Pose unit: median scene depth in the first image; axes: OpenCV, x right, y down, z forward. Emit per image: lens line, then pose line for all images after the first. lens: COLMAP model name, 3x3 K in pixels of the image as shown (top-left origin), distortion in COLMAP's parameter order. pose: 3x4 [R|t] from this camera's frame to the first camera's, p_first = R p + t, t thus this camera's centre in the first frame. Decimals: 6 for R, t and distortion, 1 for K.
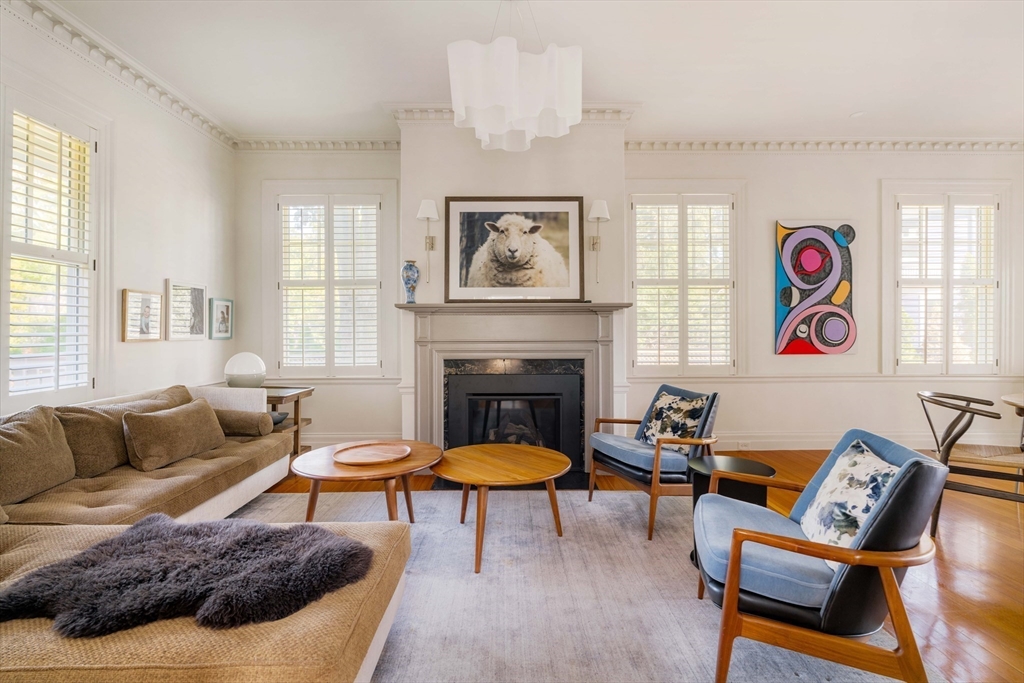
lens RADIAL K [[486.3, 0, 511.1], [0, 486.3, 333.1], [0, 0, 1]] dist [-0.003187, 0.002303]
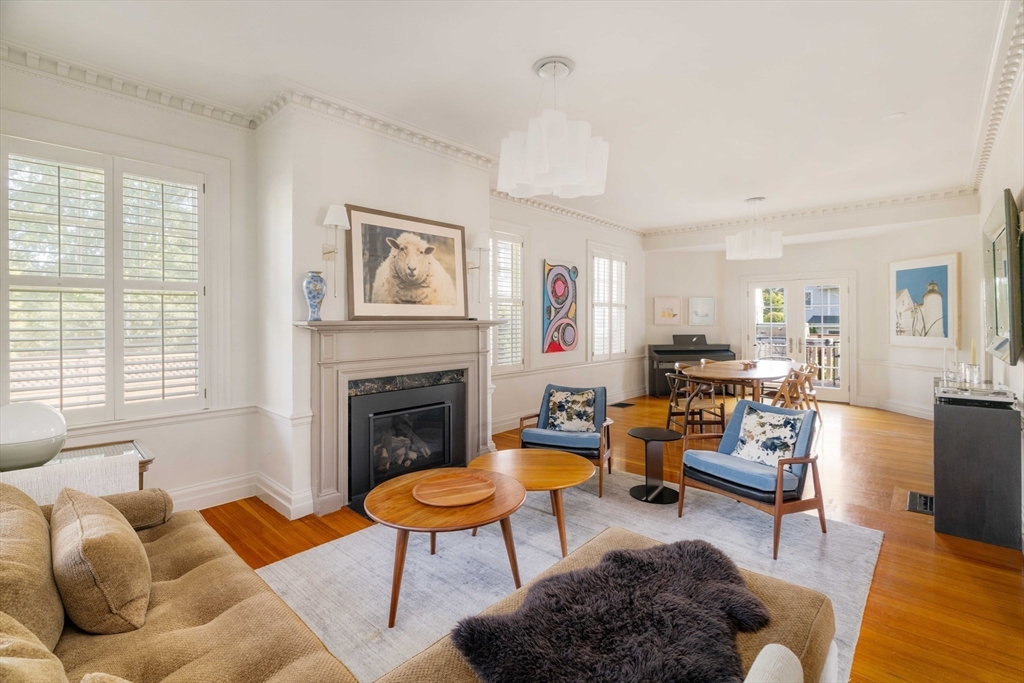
lens RADIAL K [[456.6, 0, 499.5], [0, 456.6, 324.8], [0, 0, 1]] dist [-0.001531, -0.000029]
pose [[0.692930, -0.010875, 0.720923, -0.564802], [0.010876, 0.999930, 0.004629, -0.053086], [-0.720923, 0.004633, 0.693000, 0.194729]]
